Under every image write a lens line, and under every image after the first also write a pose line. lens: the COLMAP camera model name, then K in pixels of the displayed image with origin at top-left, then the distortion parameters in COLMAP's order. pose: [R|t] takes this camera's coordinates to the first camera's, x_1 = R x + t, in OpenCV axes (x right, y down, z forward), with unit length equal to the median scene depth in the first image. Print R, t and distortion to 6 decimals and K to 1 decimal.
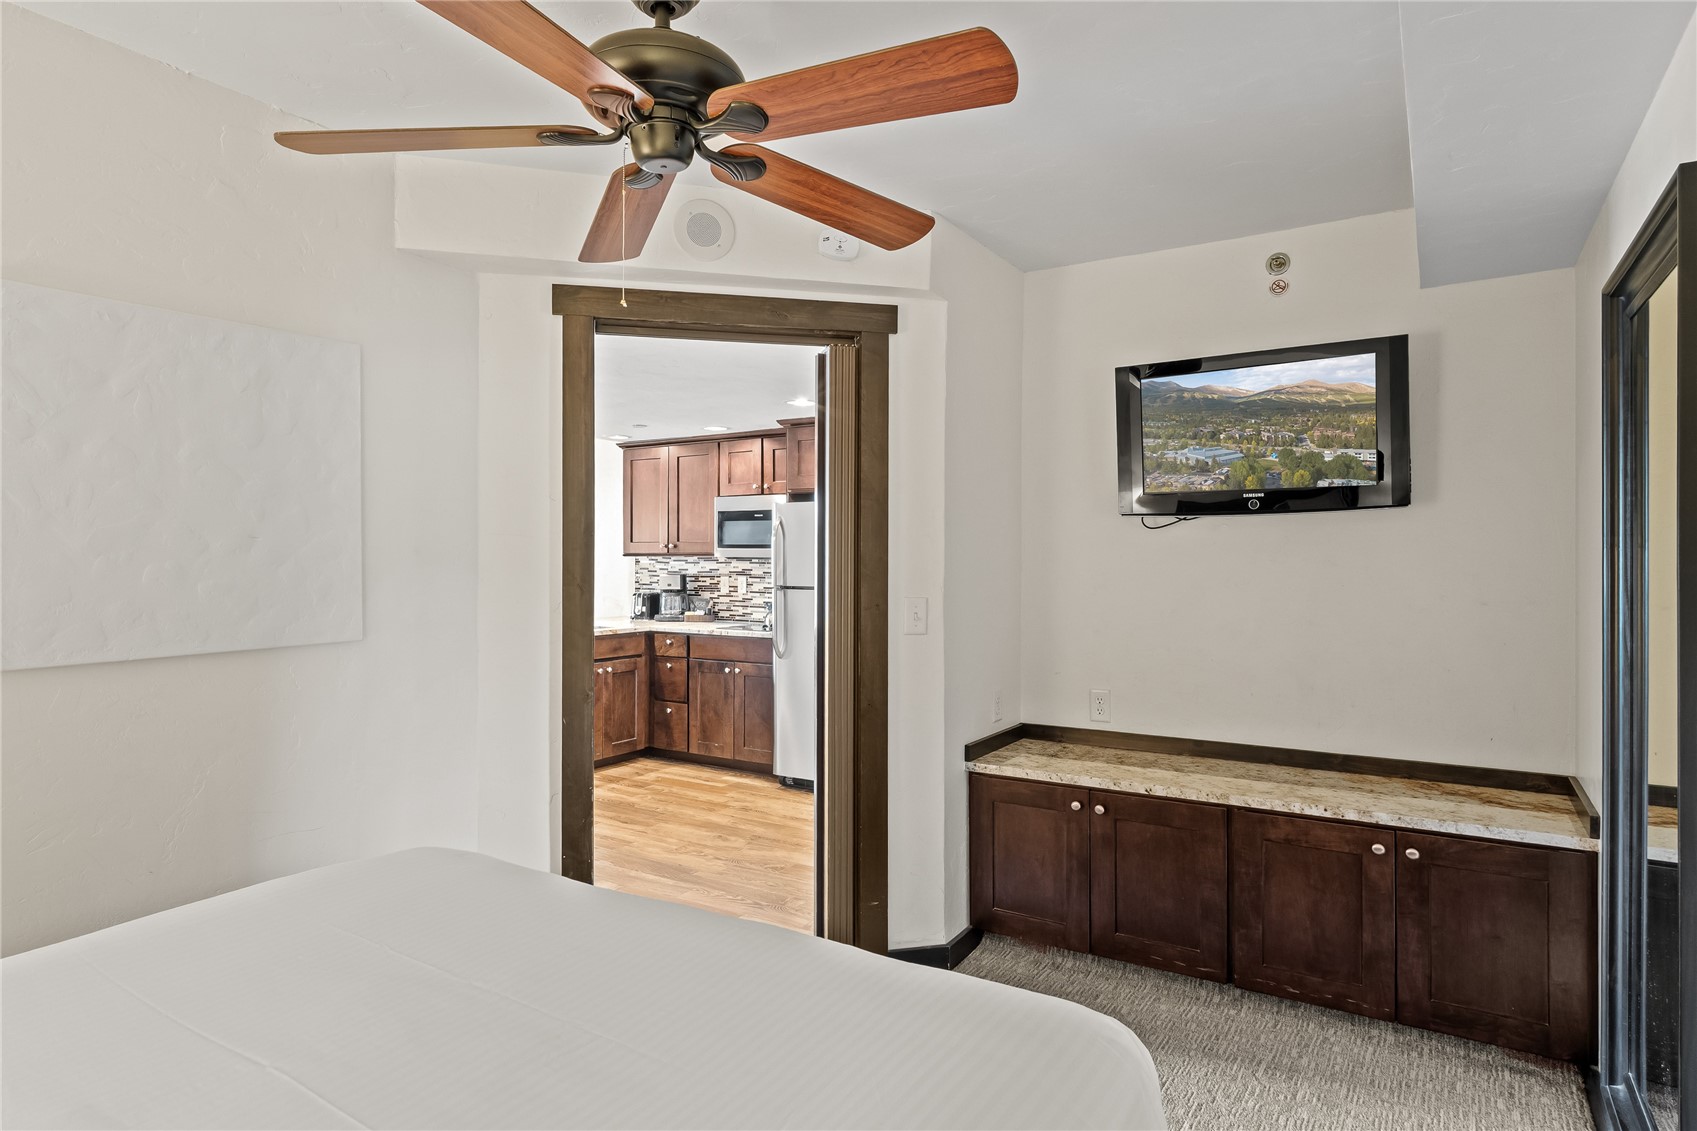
lens RADIAL K [[942.7, 0, 833.8], [0, 942.7, 561.0], [0, 0, 1]] dist [0.038728, 0.000563]
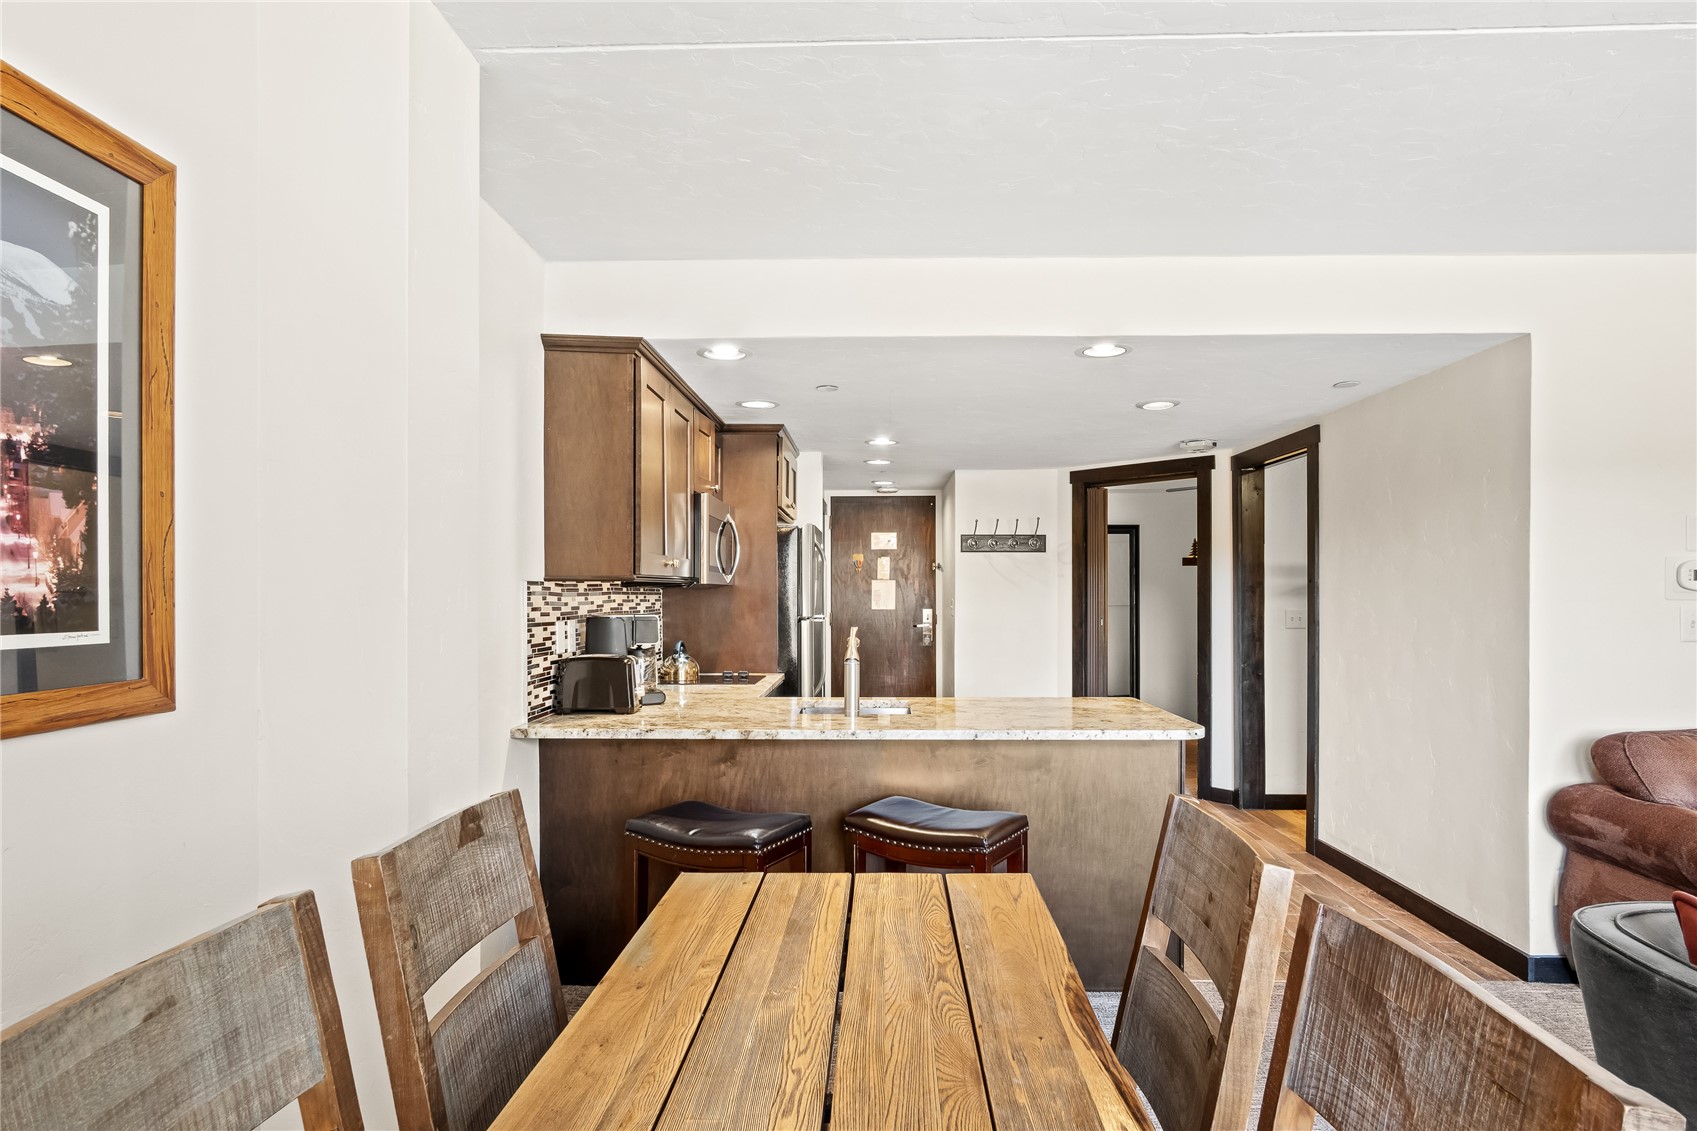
lens RADIAL K [[936.0, 0, 852.3], [0, 936.0, 589.2], [0, 0, 1]] dist [-0.017281, 0.011154]
pose [[-0.523996, 0.000746, 0.851720, -0.700021], [0.004614, 0.999987, 0.001963, -0.001395], [-0.851708, 0.004958, -0.523993, 1.195900]]
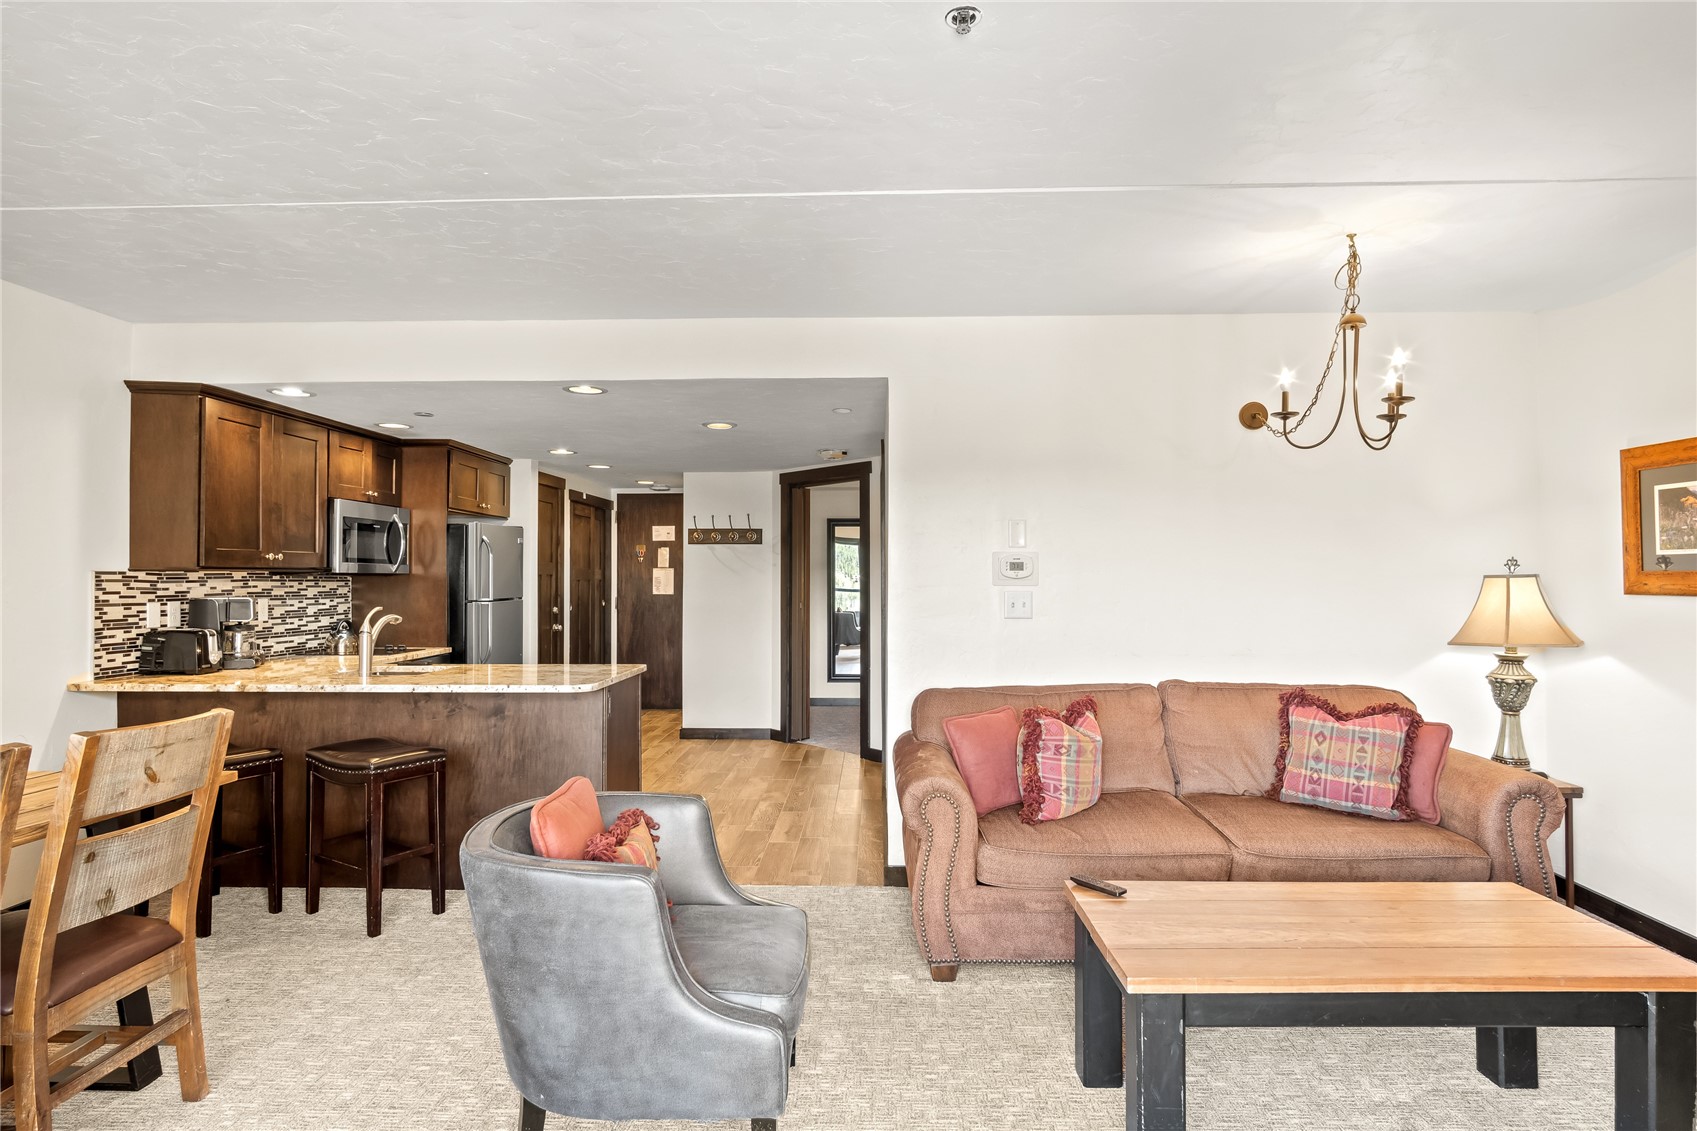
lens RADIAL K [[921.1, 0, 853.1], [0, 921.1, 559.9], [0, 0, 1]] dist [-0.014209, 0.007805]
pose [[-0.522102, 0.015406, 0.852744, -0.976069], [0.005019, 0.999875, -0.014992, -0.001283], [-0.852869, -0.003547, -0.522114, 0.985625]]
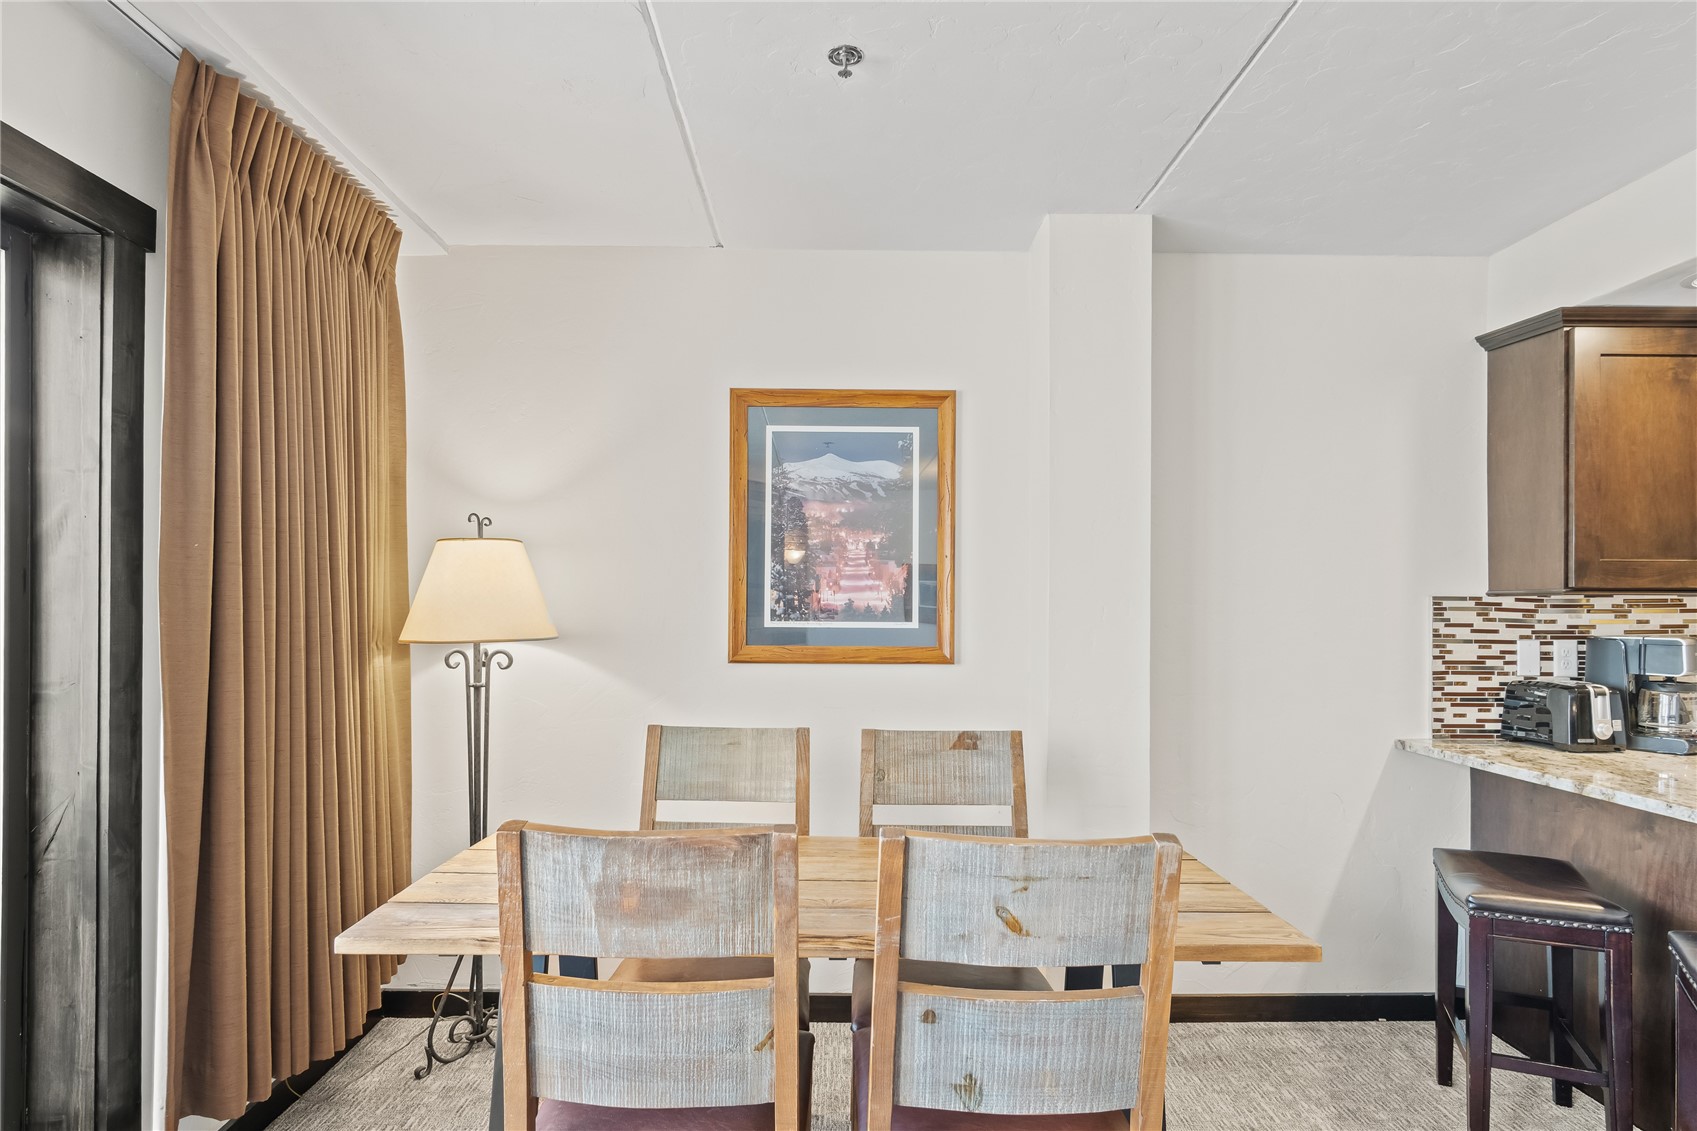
lens RADIAL K [[922.2, 0, 843.0], [0, 922.2, 605.6], [0, 0, 1]] dist [-0.014862, 0.009128]
pose [[0.828051, 0.002368, 0.560648, -0.715540], [-0.000032, 0.999991, -0.004176, 0.001175], [-0.560653, 0.003440, 0.828044, 0.884546]]
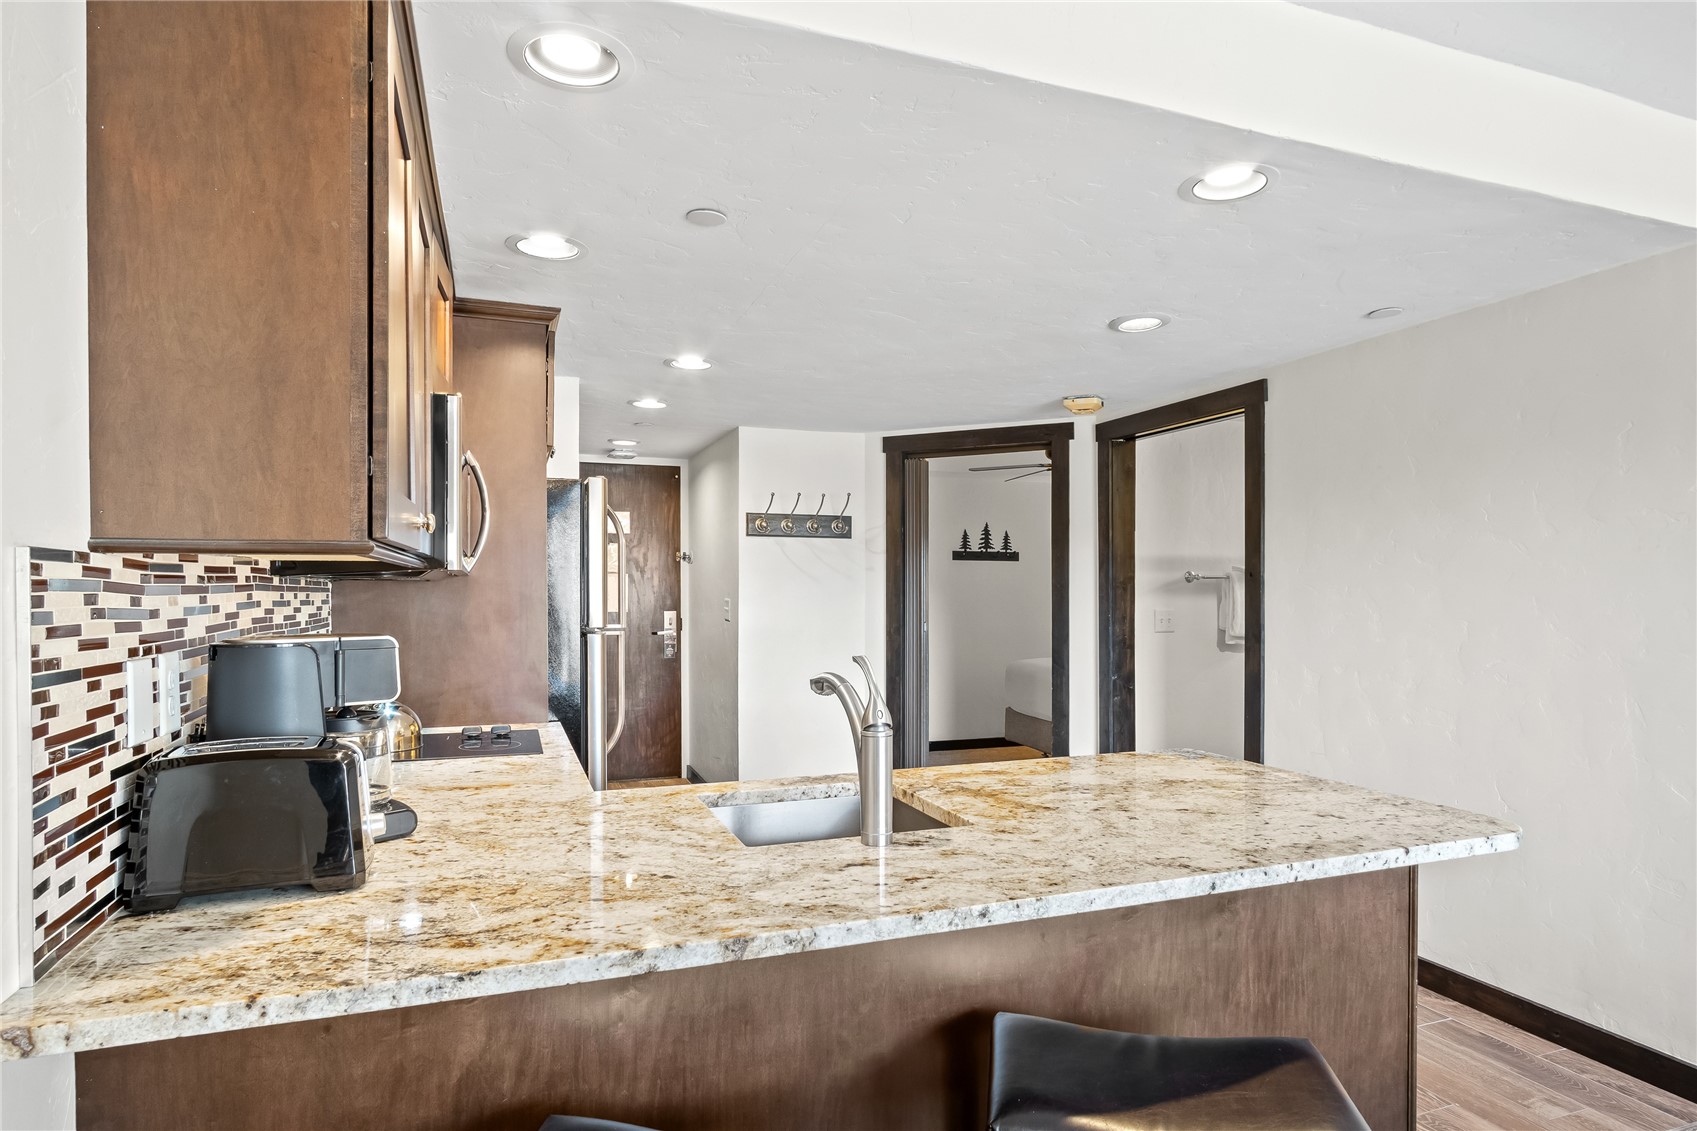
lens RADIAL K [[940.7, 0, 844.1], [0, 940.7, 594.6], [0, 0, 1]] dist [-0.008334, 0.002142]
pose [[-0.803208, -0.003994, 0.595685, -0.420465], [0.002358, 0.999948, 0.009884, 0.001319], [-0.595694, 0.009344, -0.803157, 1.134503]]
